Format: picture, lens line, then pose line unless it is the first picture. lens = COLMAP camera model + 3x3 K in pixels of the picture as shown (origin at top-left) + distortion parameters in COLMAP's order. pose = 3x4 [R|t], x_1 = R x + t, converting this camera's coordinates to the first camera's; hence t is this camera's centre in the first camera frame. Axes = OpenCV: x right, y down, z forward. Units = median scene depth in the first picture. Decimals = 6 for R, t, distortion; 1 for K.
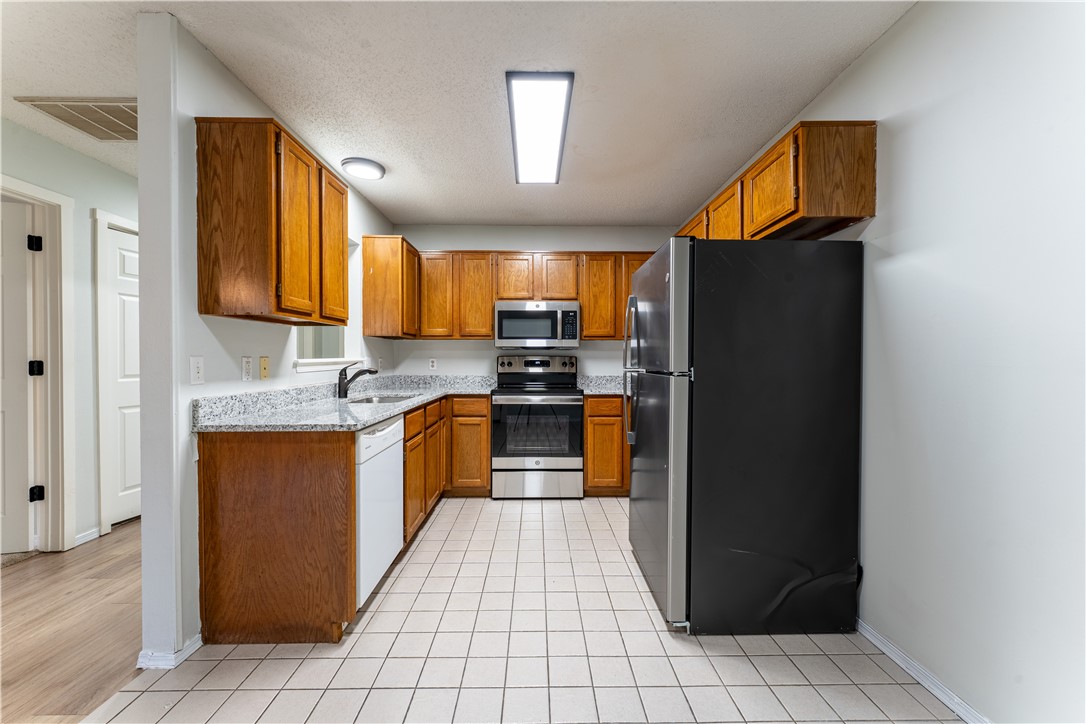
lens RADIAL K [[433.5, 0, 543.0], [0, 433.5, 362.0], [0, 0, 1]] dist [0.001165, -0.000055]
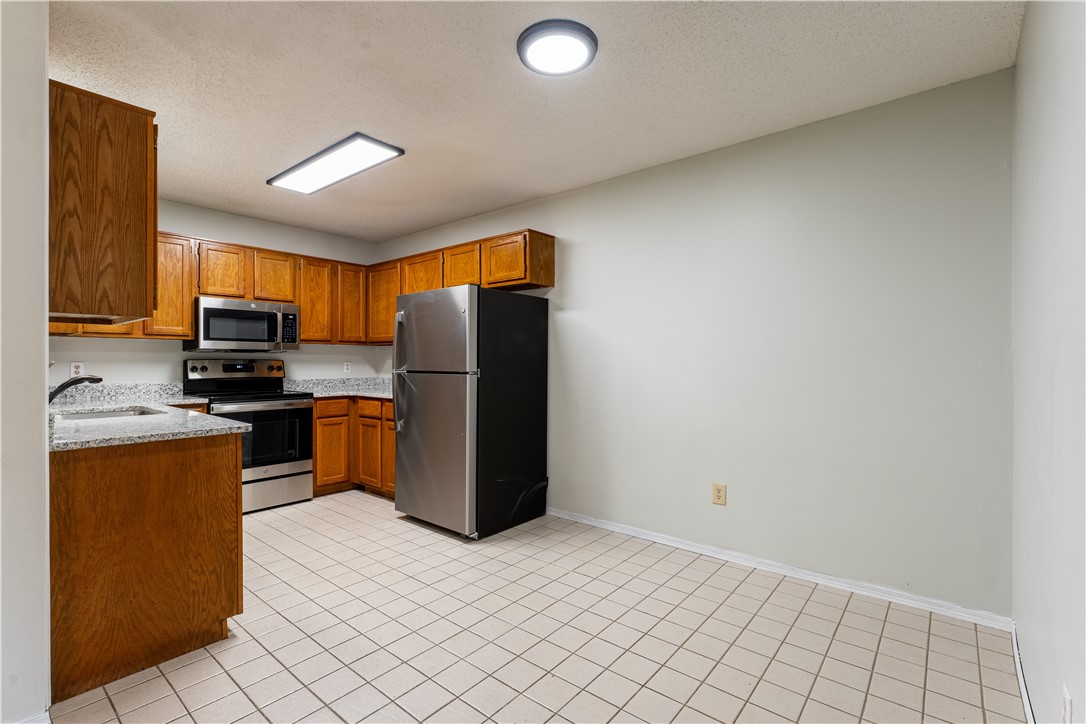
lens RADIAL K [[492.2, 0, 543.0], [0, 492.2, 362.0], [0, 0, 1]] dist [-0.001641, -0.000291]
pose [[0.650375, -0.001744, 0.759611, -0.458203], [0.005531, 0.999982, -0.002439, -0.003021], [-0.759593, 0.005788, 0.650373, -0.178855]]
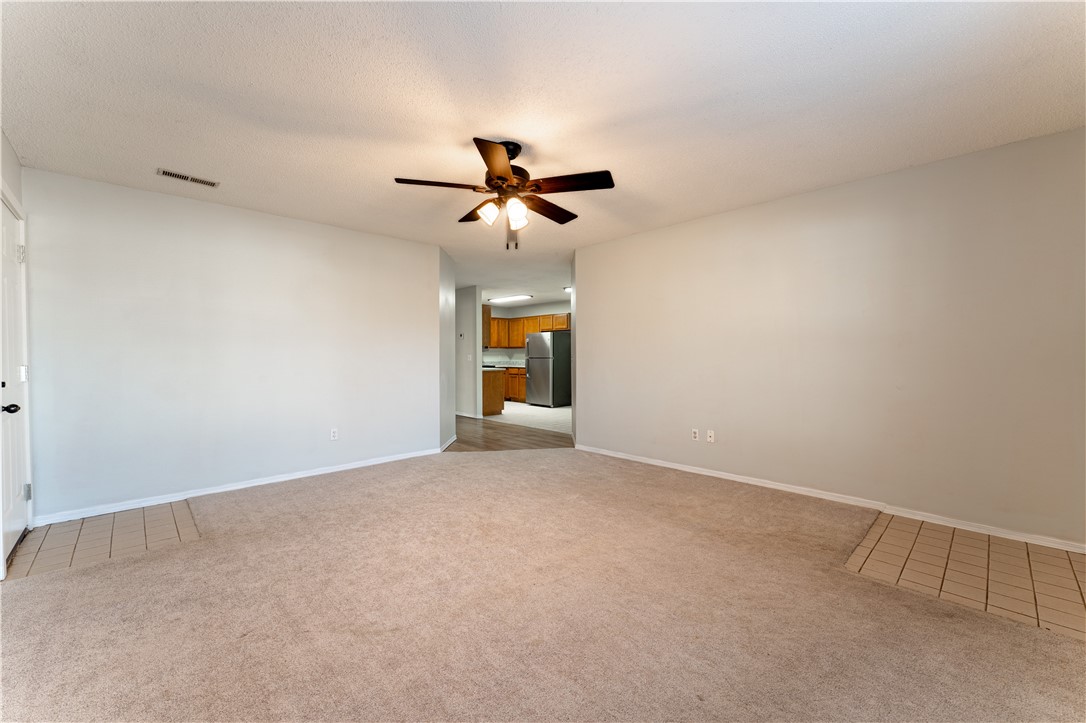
lens RADIAL K [[433.5, 0, 543.0], [0, 433.5, 361.5], [0, 0, 1]] dist [0.001165, -0.000055]
pose [[0.736226, -0.017738, 0.676503, -1.766961], [0.010197, 0.999834, 0.015118, -0.006573], [-0.676658, -0.004232, 0.736285, -1.494032]]
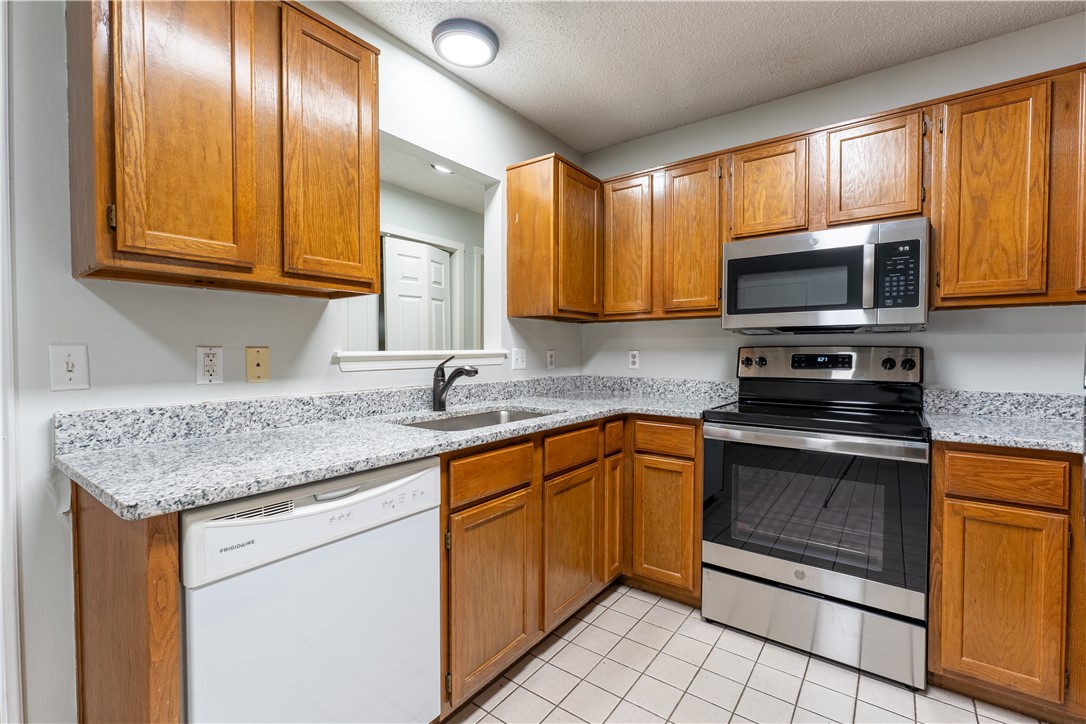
lens RADIAL K [[472.6, 0, 543.0], [0, 472.6, 362.0], [0, 0, 1]] dist [-0.001429, -0.000131]
pose [[0.791666, 0.014603, -0.610780, 0.078701], [-0.007100, 0.999867, 0.014703, -0.001616], [0.610913, -0.007303, 0.791664, 0.451555]]
